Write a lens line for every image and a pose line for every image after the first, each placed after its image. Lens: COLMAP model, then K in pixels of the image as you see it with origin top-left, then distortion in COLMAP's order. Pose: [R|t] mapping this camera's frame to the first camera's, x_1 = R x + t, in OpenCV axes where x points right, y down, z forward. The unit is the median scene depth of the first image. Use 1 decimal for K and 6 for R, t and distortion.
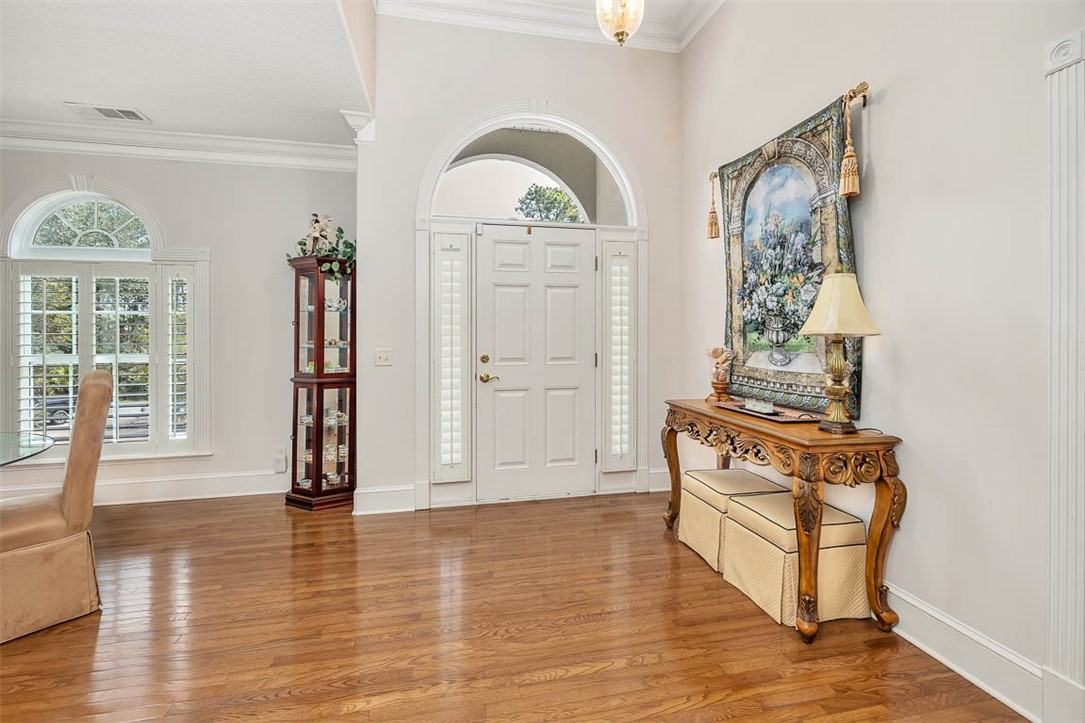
lens RADIAL K [[479.4, 0, 538.2], [0, 479.4, 337.5], [0, 0, 1]] dist [0.001486, -0.000421]
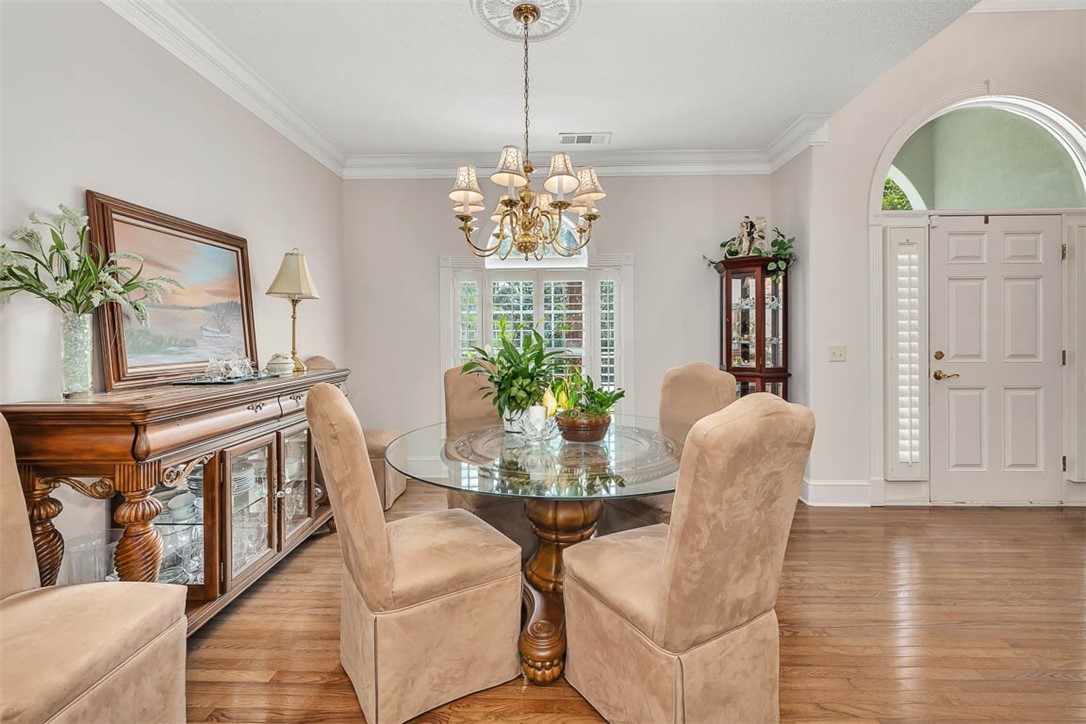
lens RADIAL K [[479.8, 0, 532.9], [0, 479.8, 331.7], [0, 0, 1]] dist [0.001486, -0.000421]
pose [[0.967389, -0.000340, -0.253294, -0.656420], [-0.000698, 0.999992, -0.004008, 0.001580], [0.253293, 0.004055, 0.967381, -0.143366]]
